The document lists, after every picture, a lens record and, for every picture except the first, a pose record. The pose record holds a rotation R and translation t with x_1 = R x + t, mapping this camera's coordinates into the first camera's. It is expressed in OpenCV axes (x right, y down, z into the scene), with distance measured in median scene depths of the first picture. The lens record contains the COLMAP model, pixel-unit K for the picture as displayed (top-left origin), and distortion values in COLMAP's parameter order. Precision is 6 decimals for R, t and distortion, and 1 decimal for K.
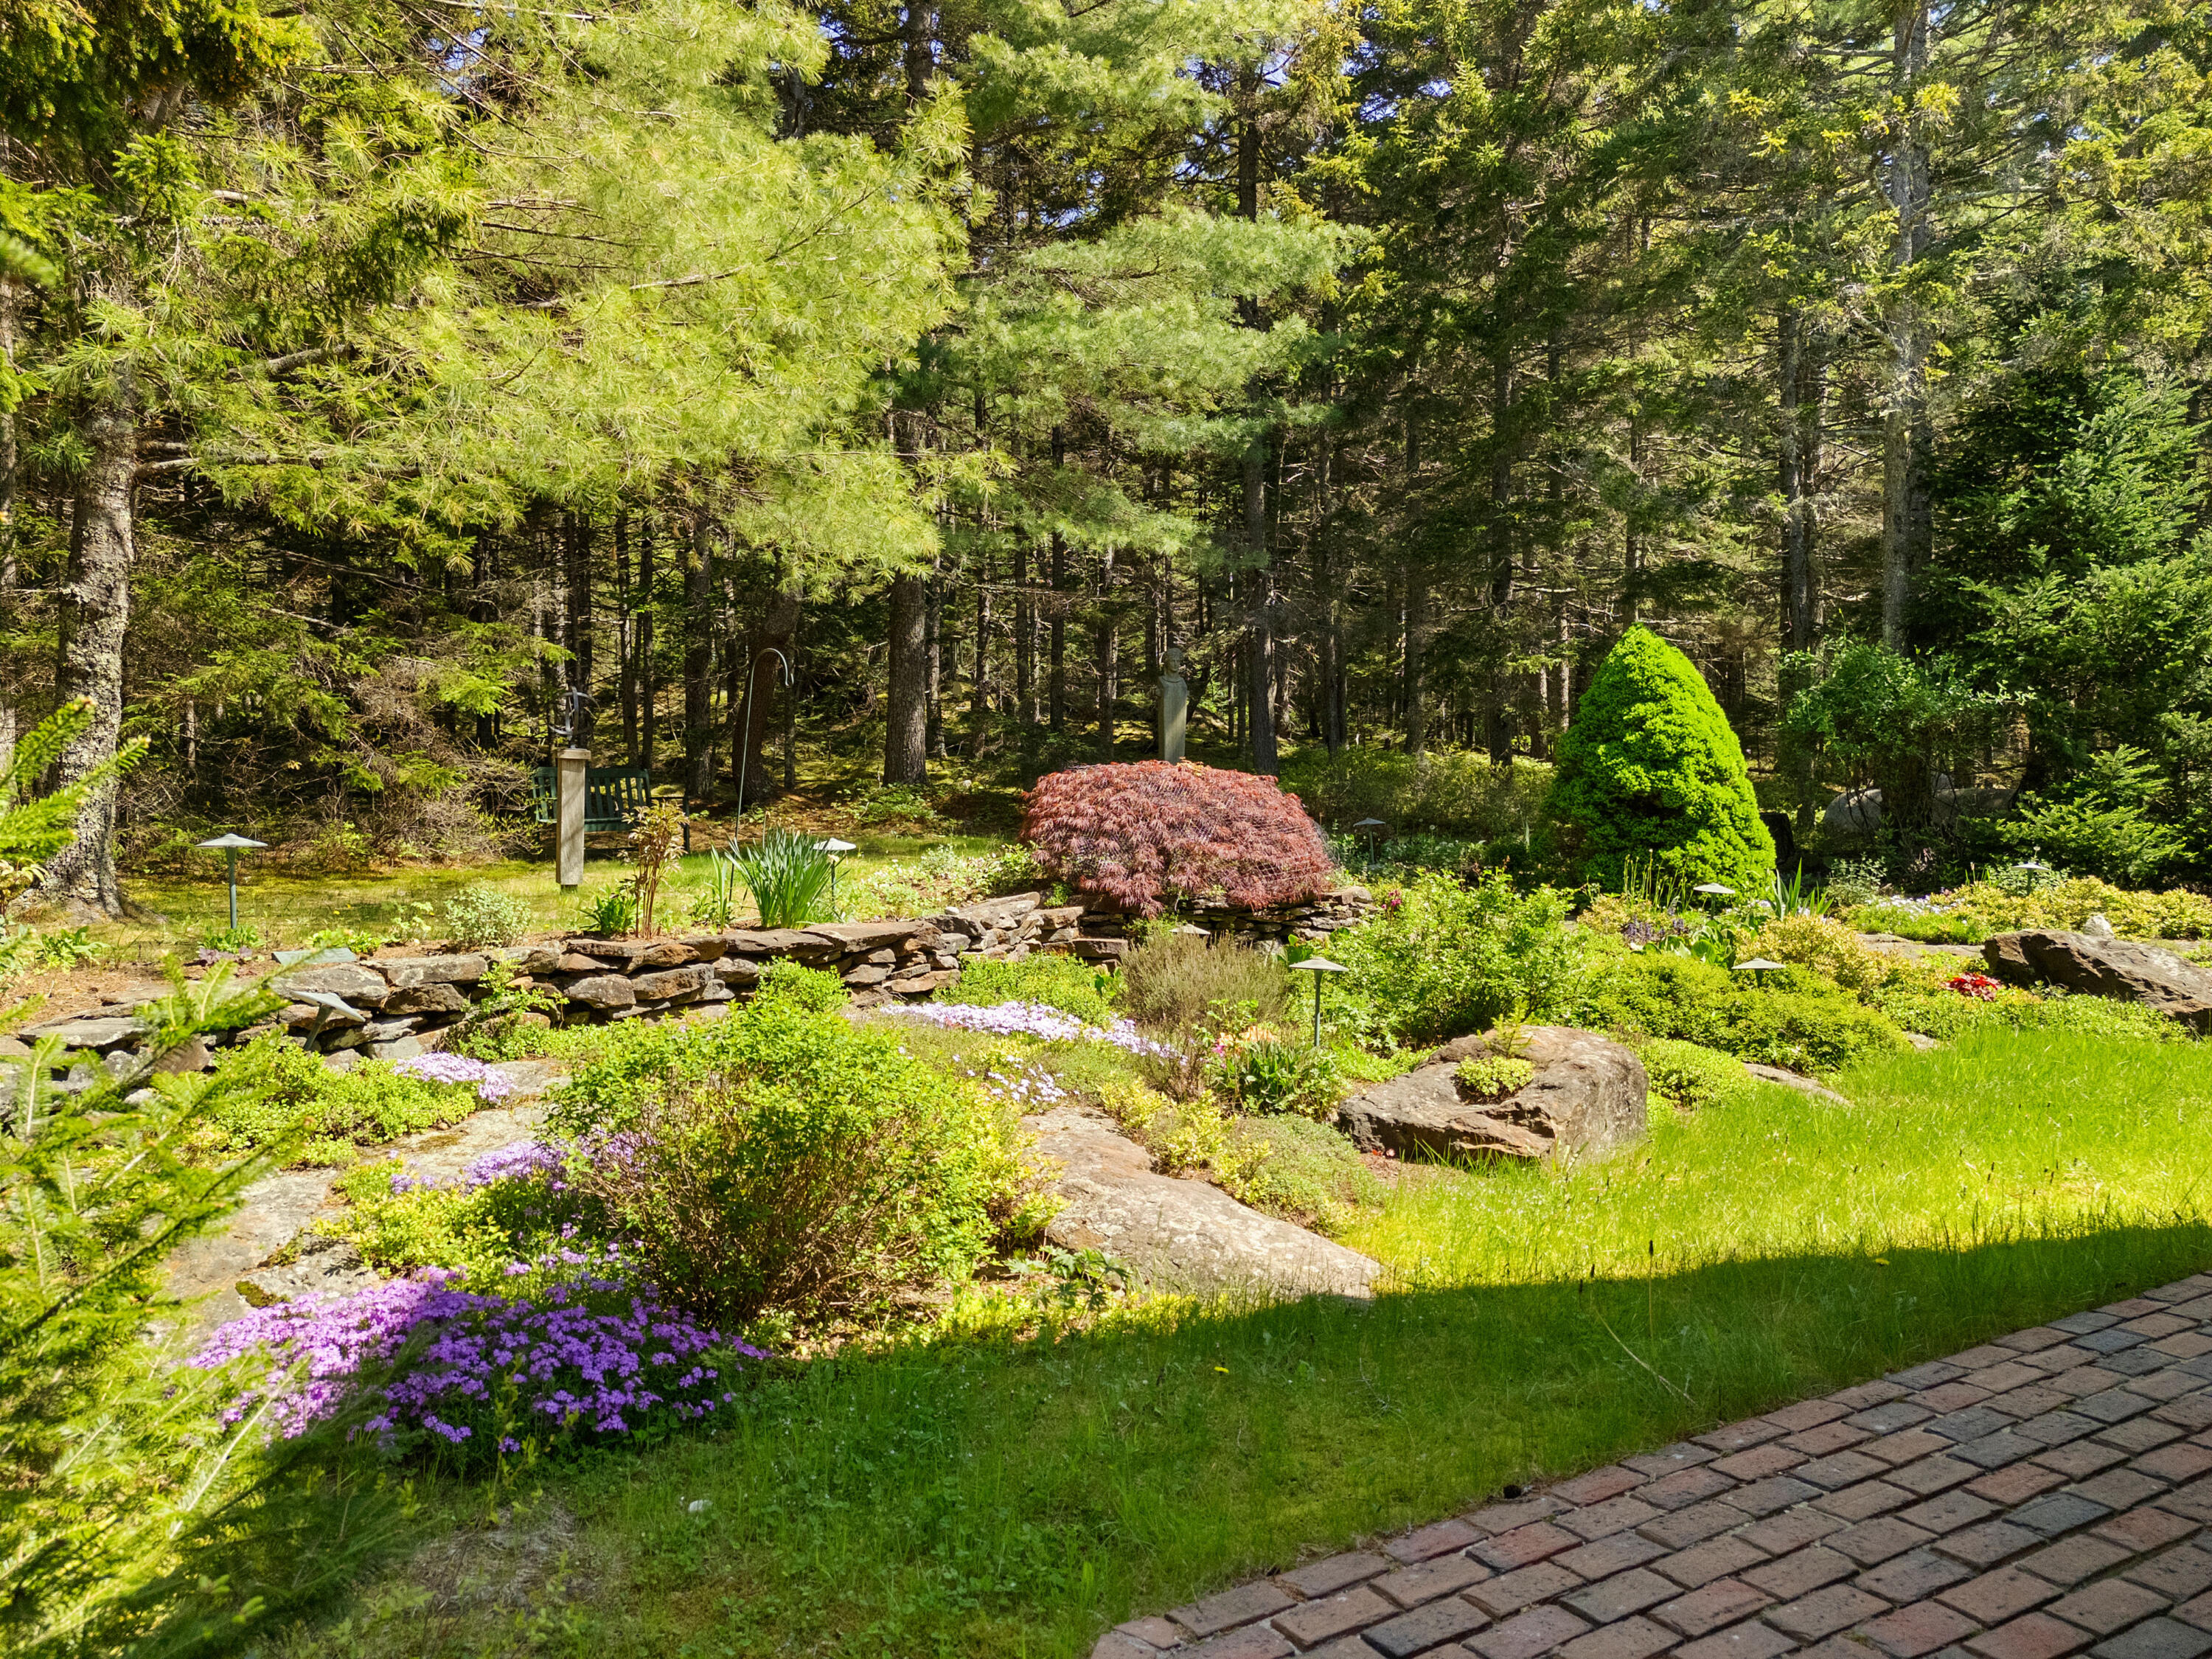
lens RADIAL K [[1671.2, 0, 1106.0], [0, 1671.2, 829.5], [0, 0, 1]] dist [0.089365, -0.152133]
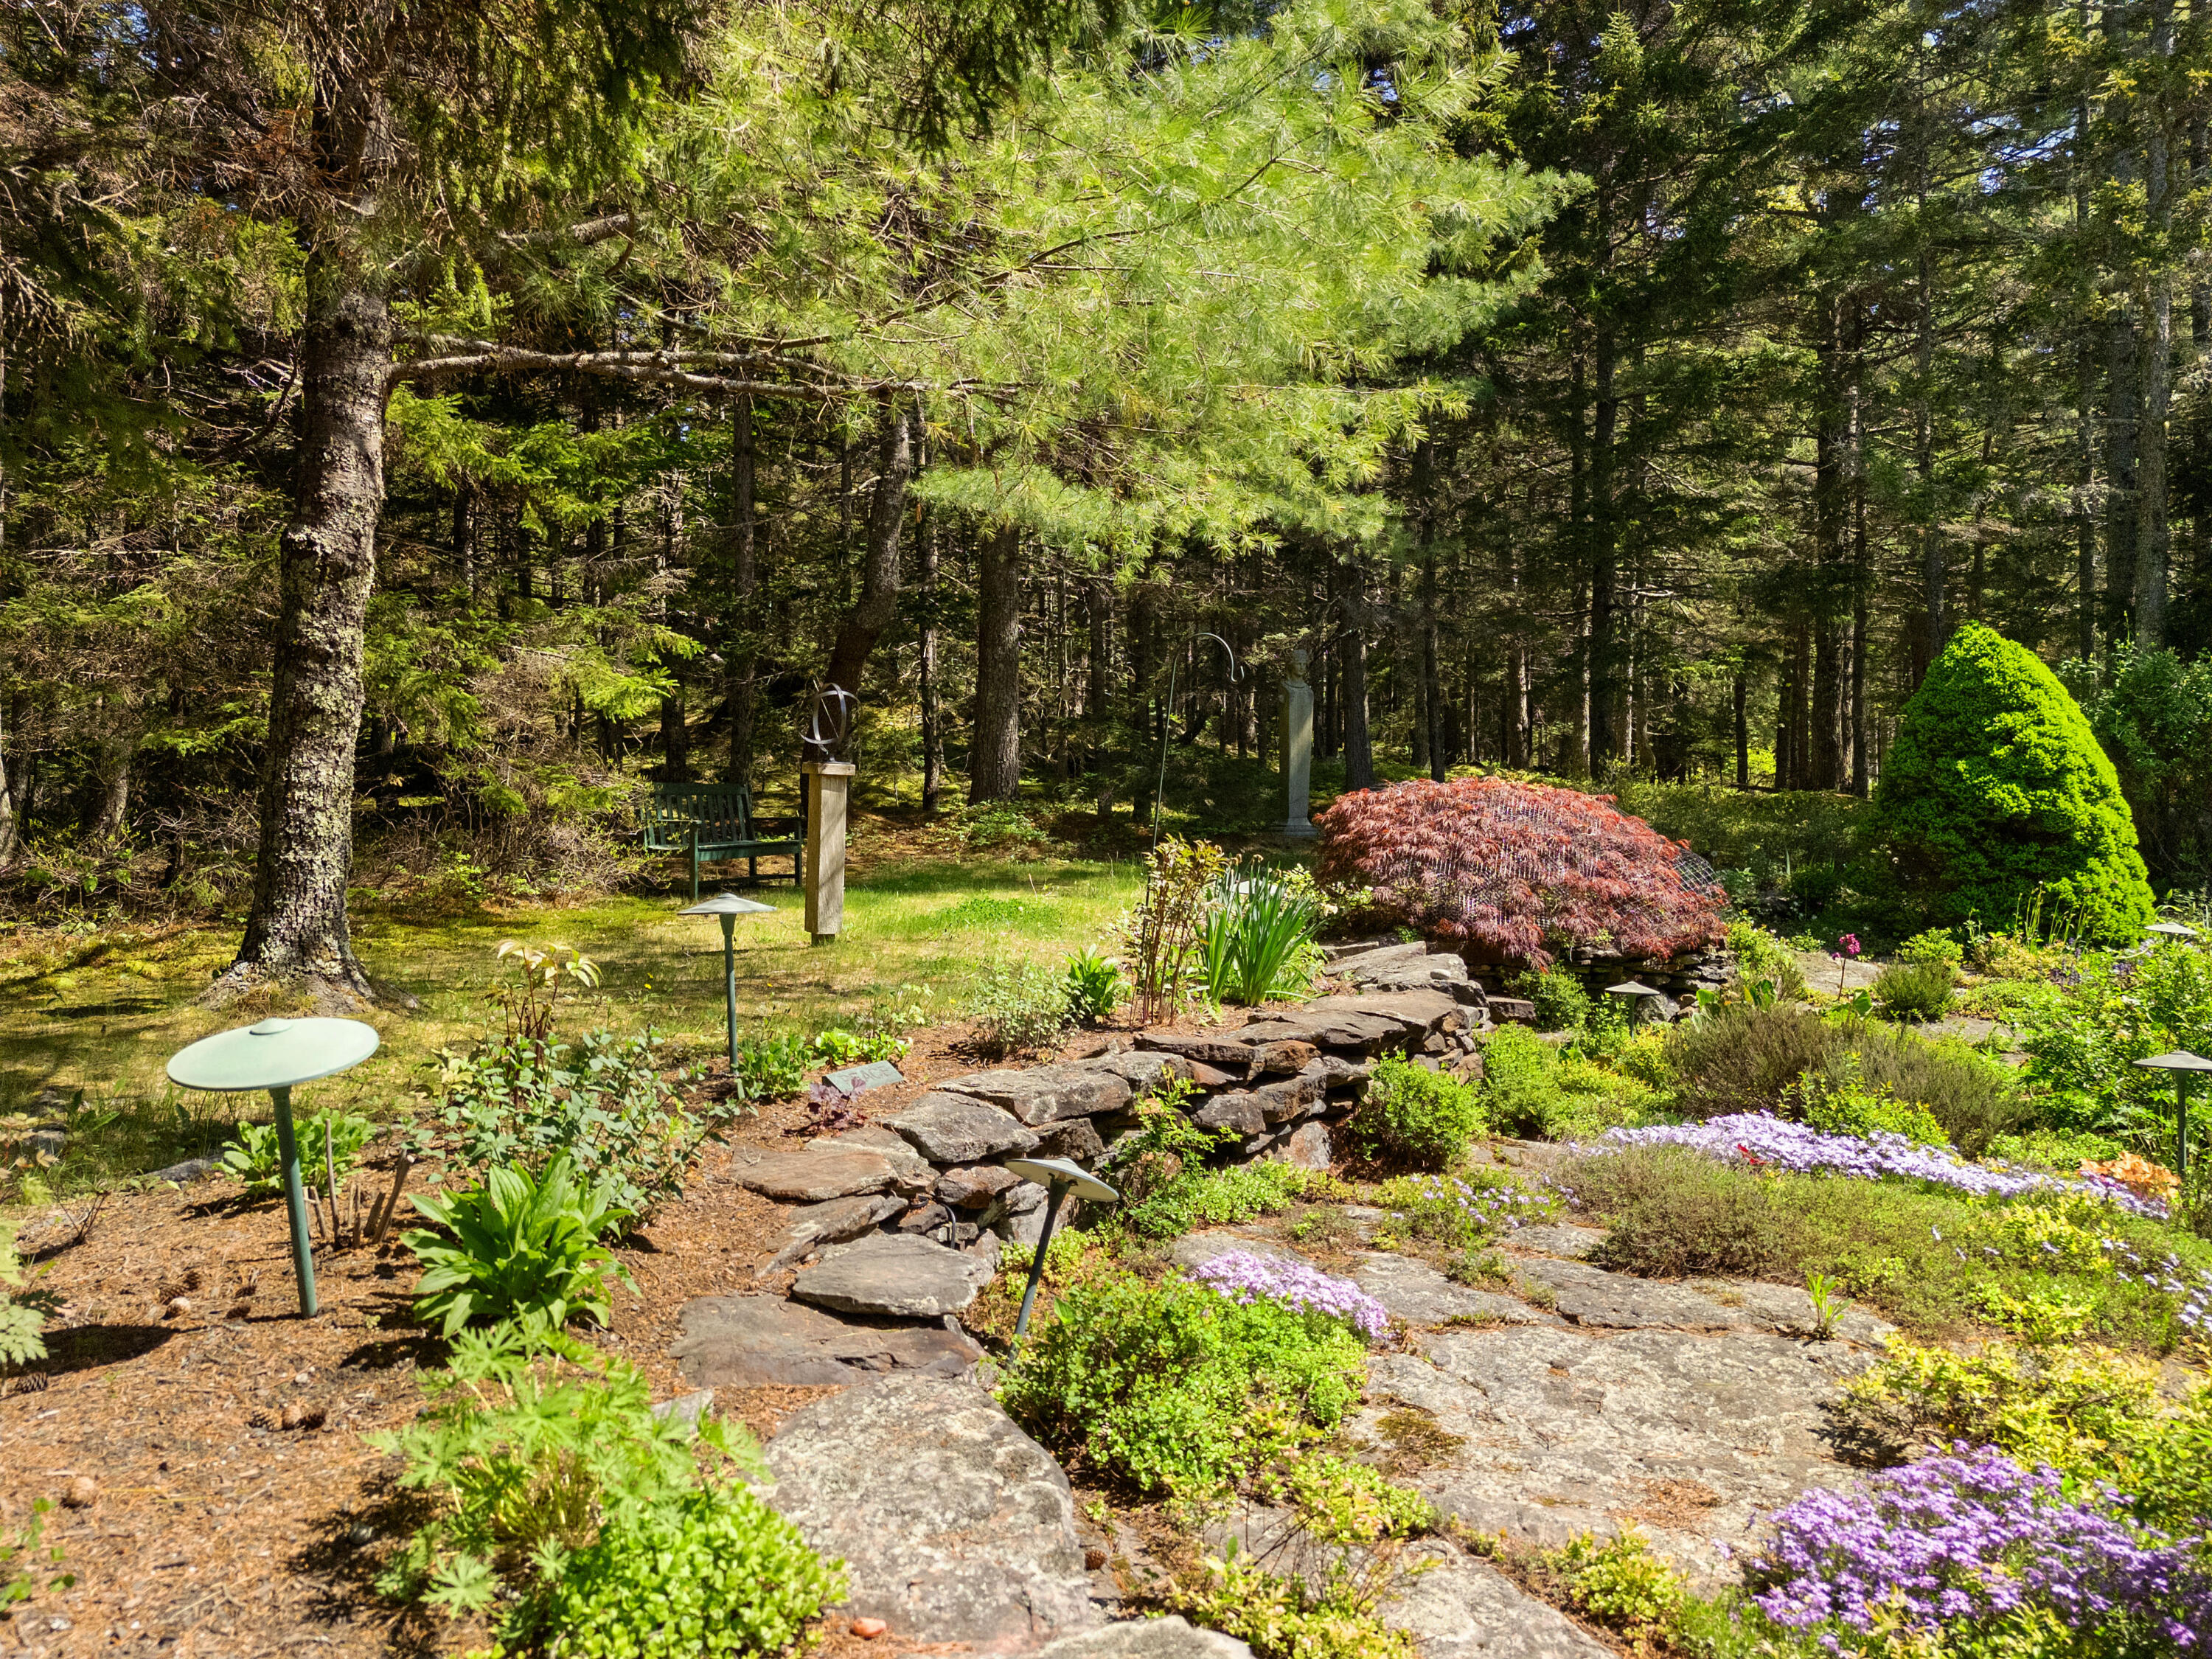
lens RADIAL K [[1671.2, 0, 1106.0], [0, 1671.2, 829.5], [0, 0, 1]] dist [0.089365, -0.152133]
pose [[0.994475, -0.001509, 0.104963, -0.254185], [0.002238, 0.999974, -0.006826, -0.010141], [-0.104950, 0.007023, 0.994453, 0.190991]]
